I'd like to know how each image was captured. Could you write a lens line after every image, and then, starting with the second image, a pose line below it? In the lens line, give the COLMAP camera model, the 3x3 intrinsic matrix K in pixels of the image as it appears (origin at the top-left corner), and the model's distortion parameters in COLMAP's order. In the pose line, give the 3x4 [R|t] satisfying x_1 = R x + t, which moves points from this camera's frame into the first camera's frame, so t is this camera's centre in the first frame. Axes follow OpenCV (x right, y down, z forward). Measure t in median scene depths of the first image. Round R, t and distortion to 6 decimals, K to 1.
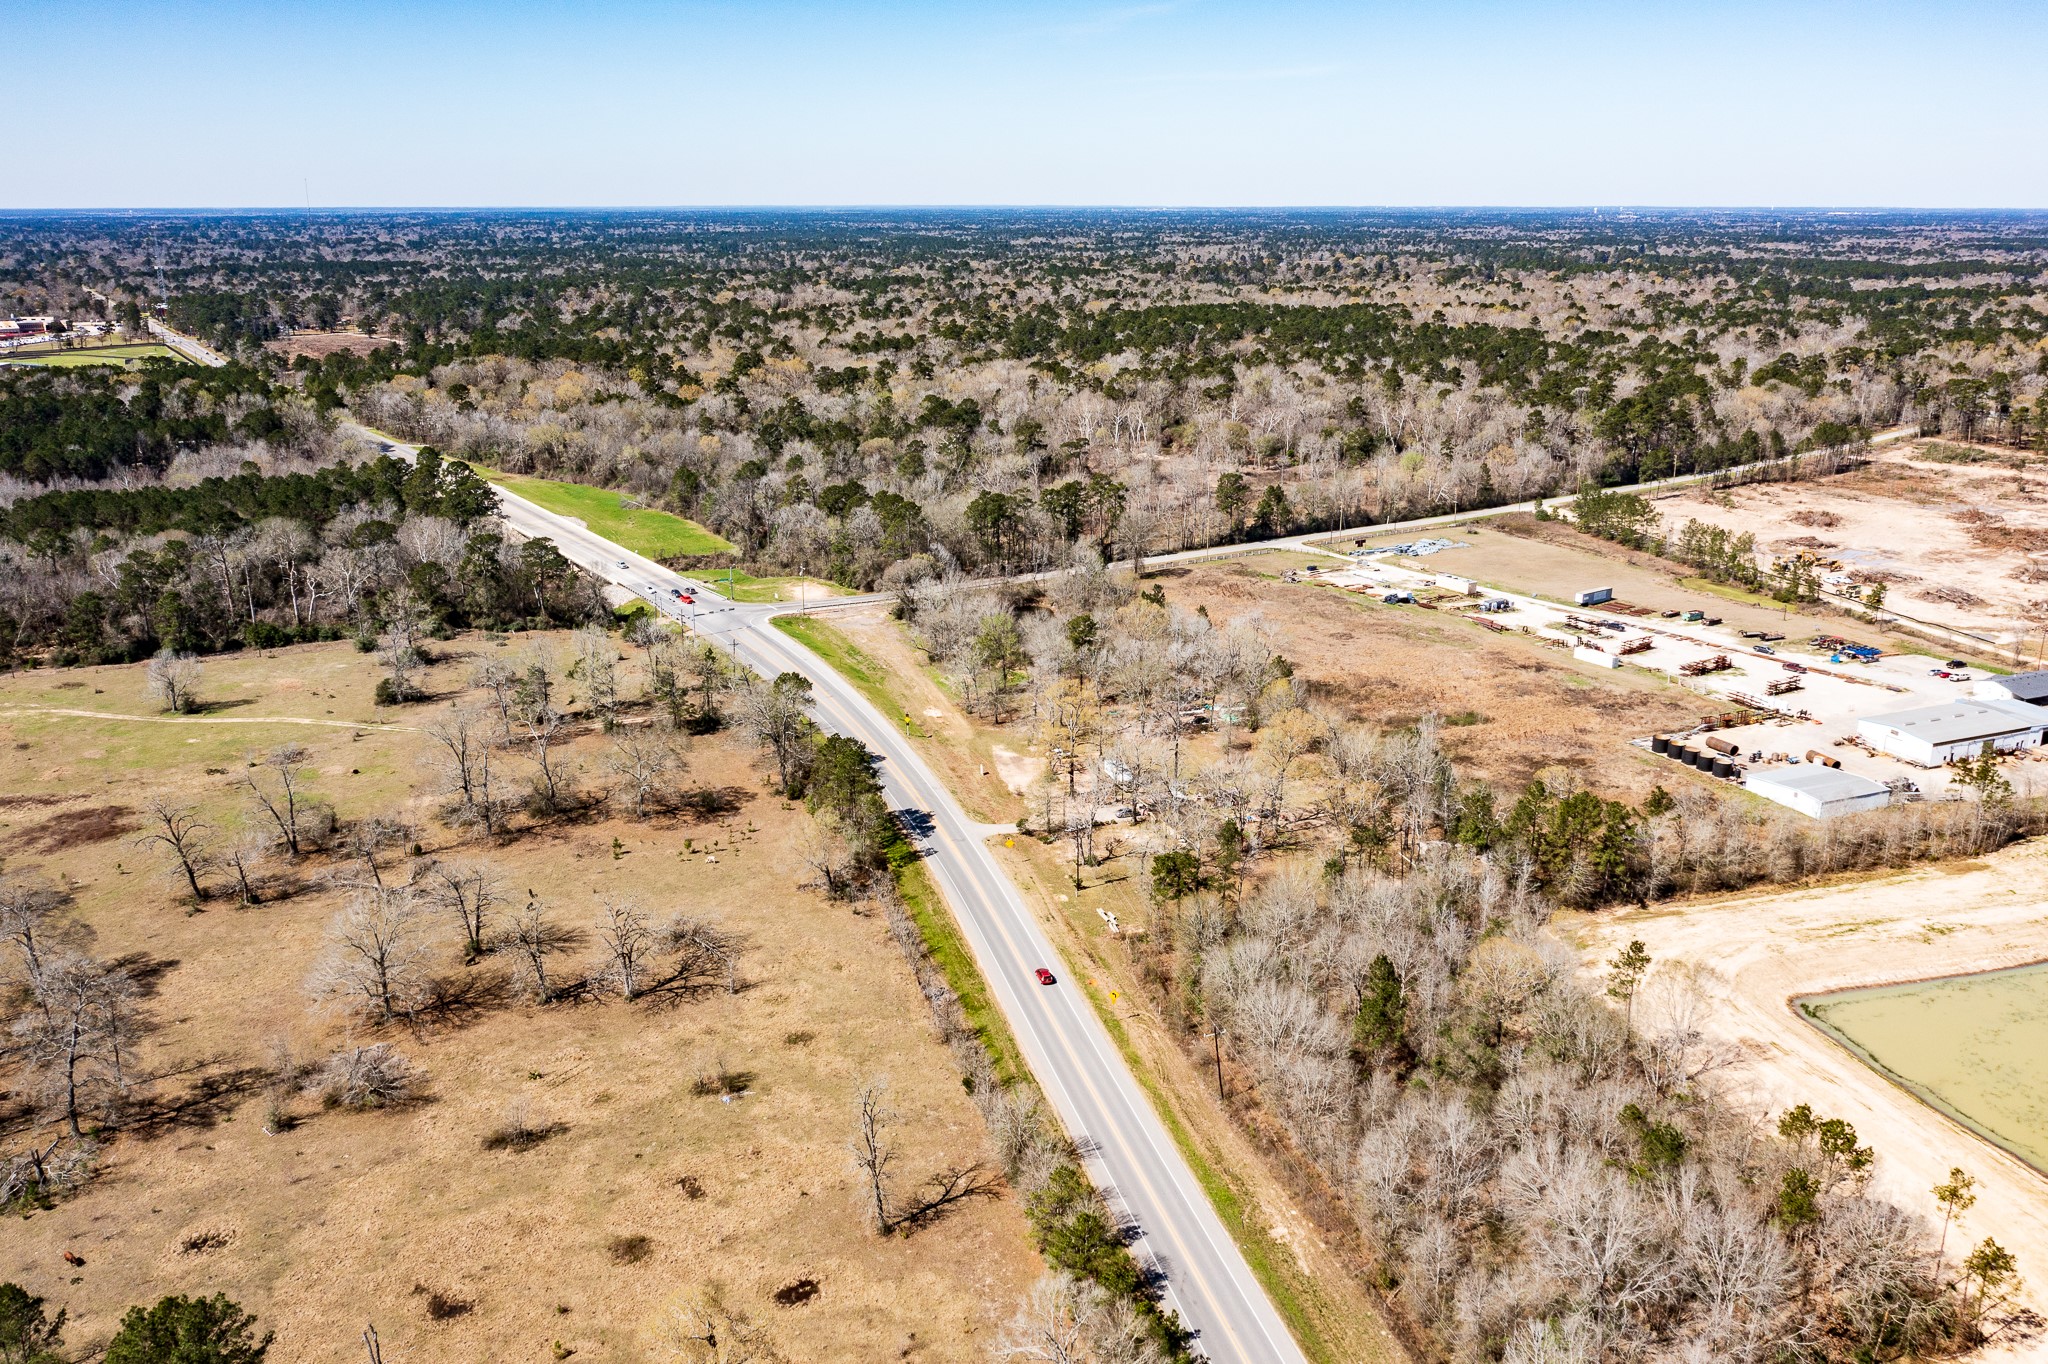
lens RADIAL K [[1639.7, 0, 1024.0], [0, 1639.7, 682.0], [0, 0, 1]] dist [-0.012730, 0.001008]
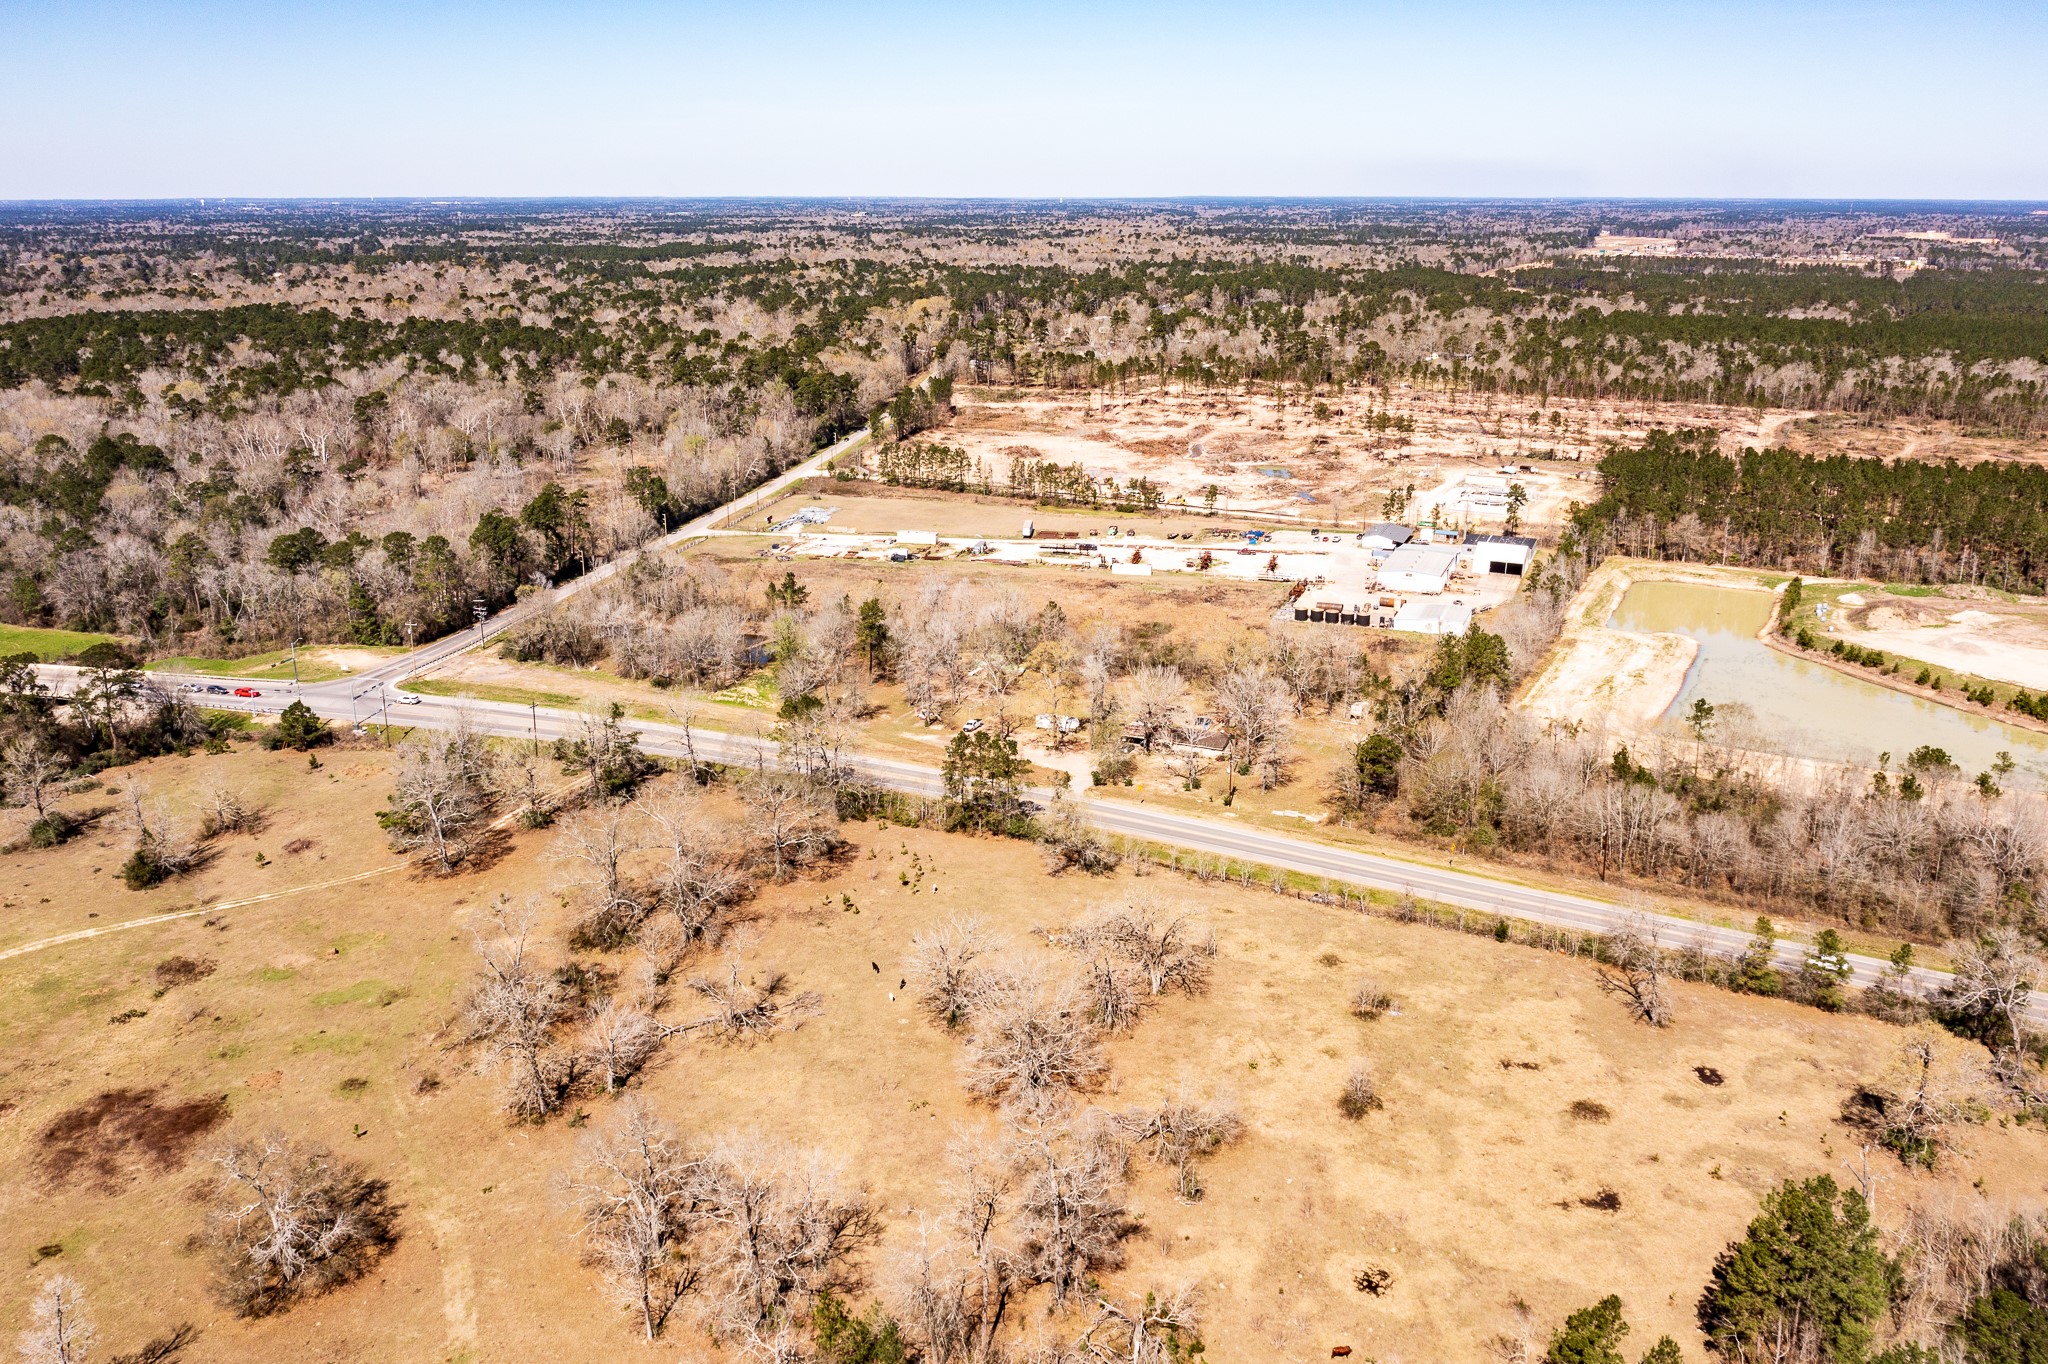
lens RADIAL K [[1639.7, 0, 1024.0], [0, 1639.7, 682.0], [0, 0, 1]] dist [-0.012730, 0.001008]
pose [[0.700251, -0.204510, 0.683977, -0.597242], [0.200696, 0.975844, 0.086307, -0.059392], [-0.685106, 0.076835, 0.724380, 0.203202]]
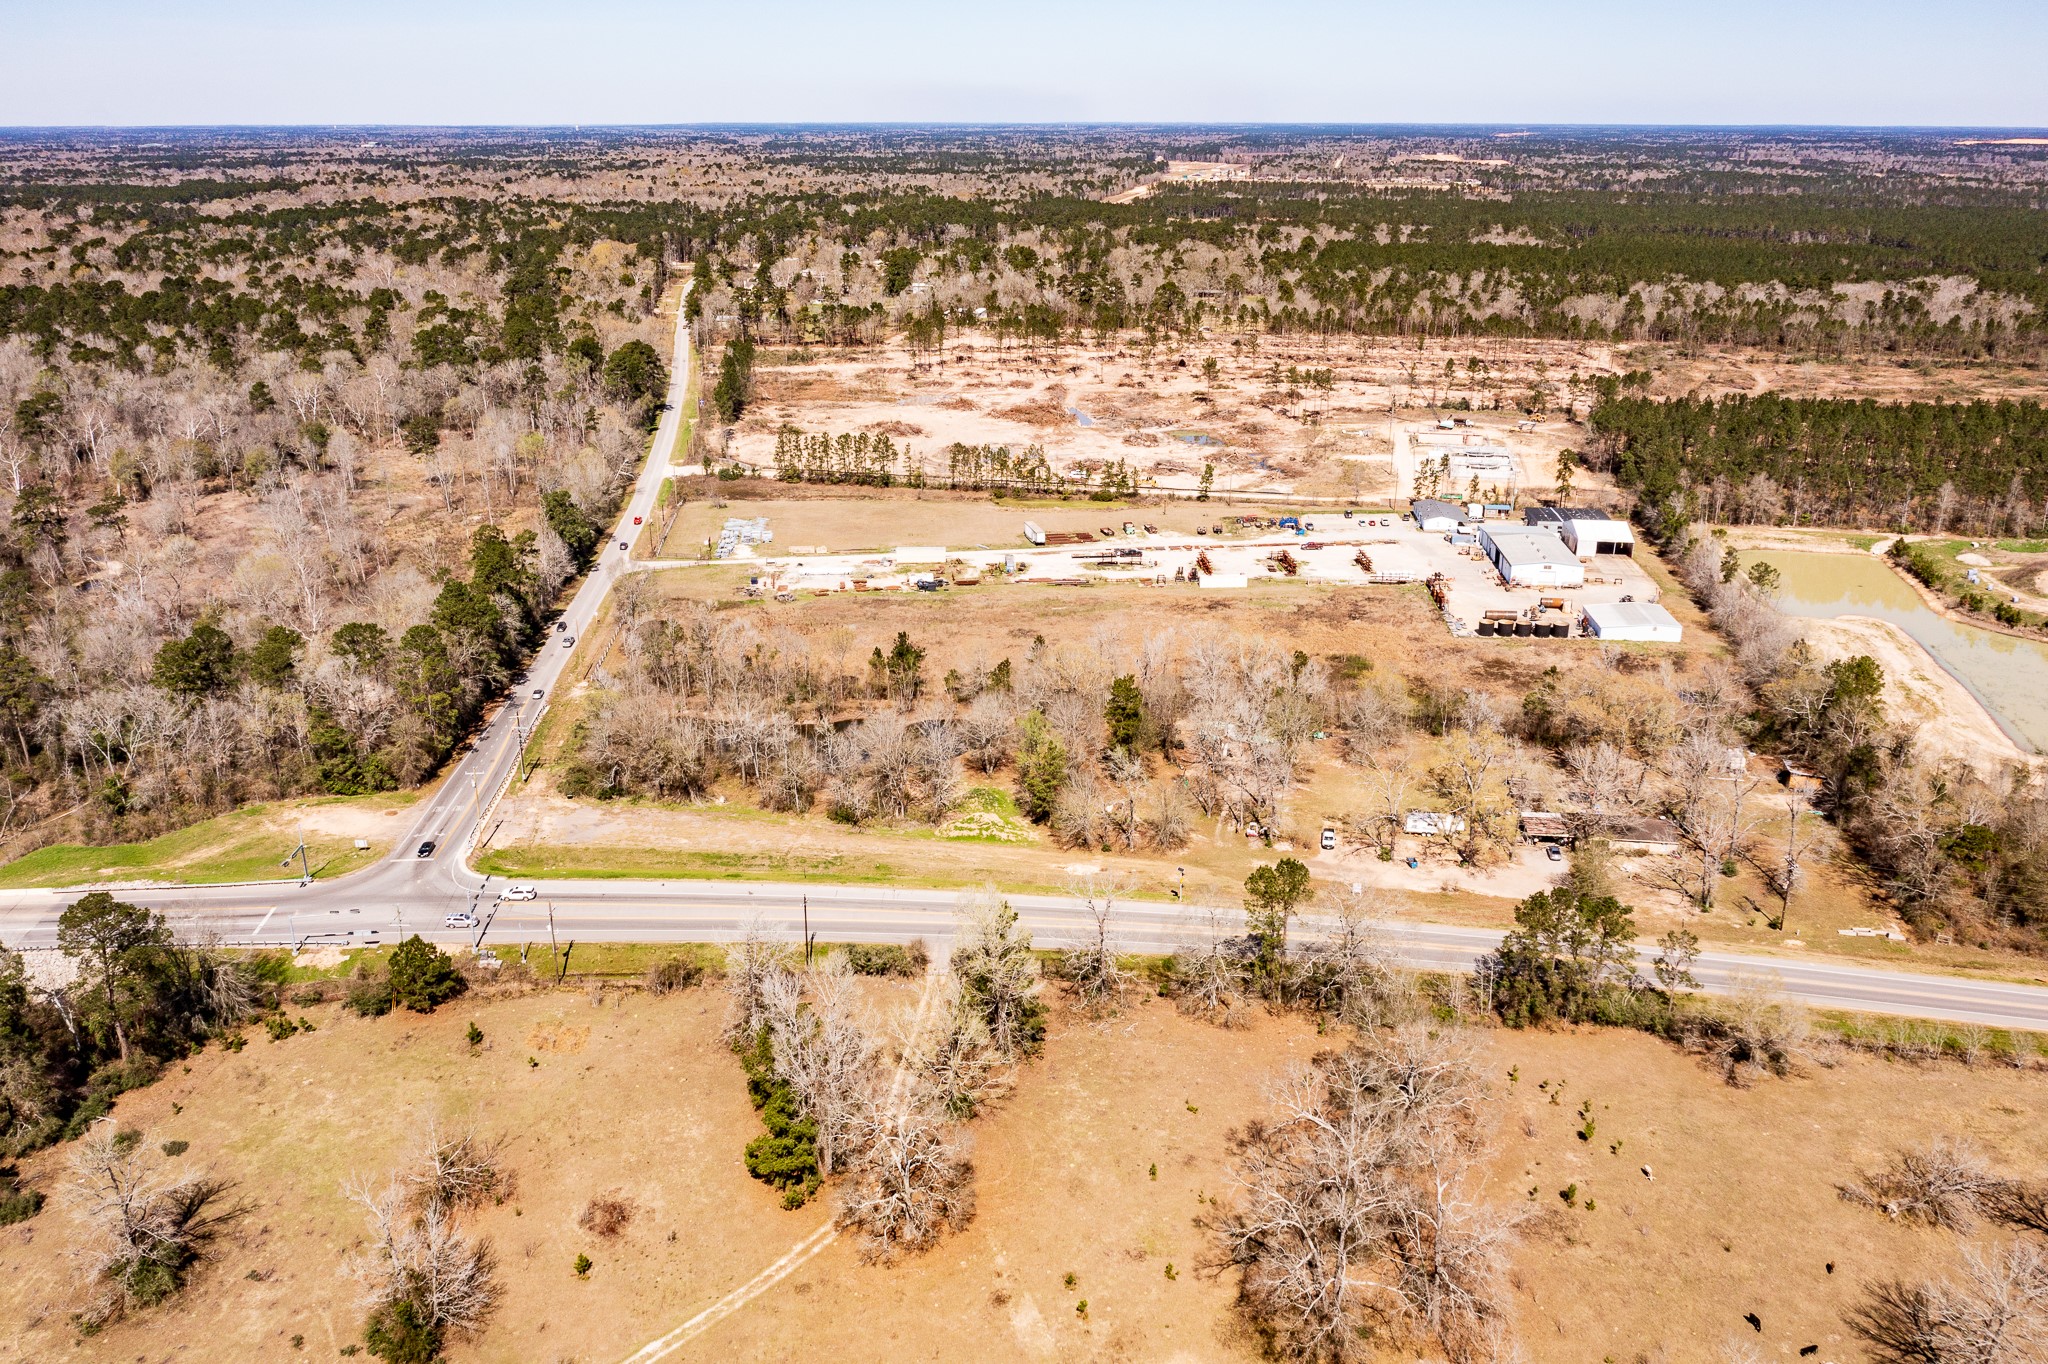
lens RADIAL K [[1634.3, 0, 1024.0], [0, 1634.3, 682.0], [0, 0, 1]] dist [-0.009662, -0.000381]
pose [[0.470015, -0.288844, 0.834060, -0.615826], [0.249398, 0.949895, 0.188416, -0.191822], [-0.846692, 0.119455, 0.518502, 0.640281]]
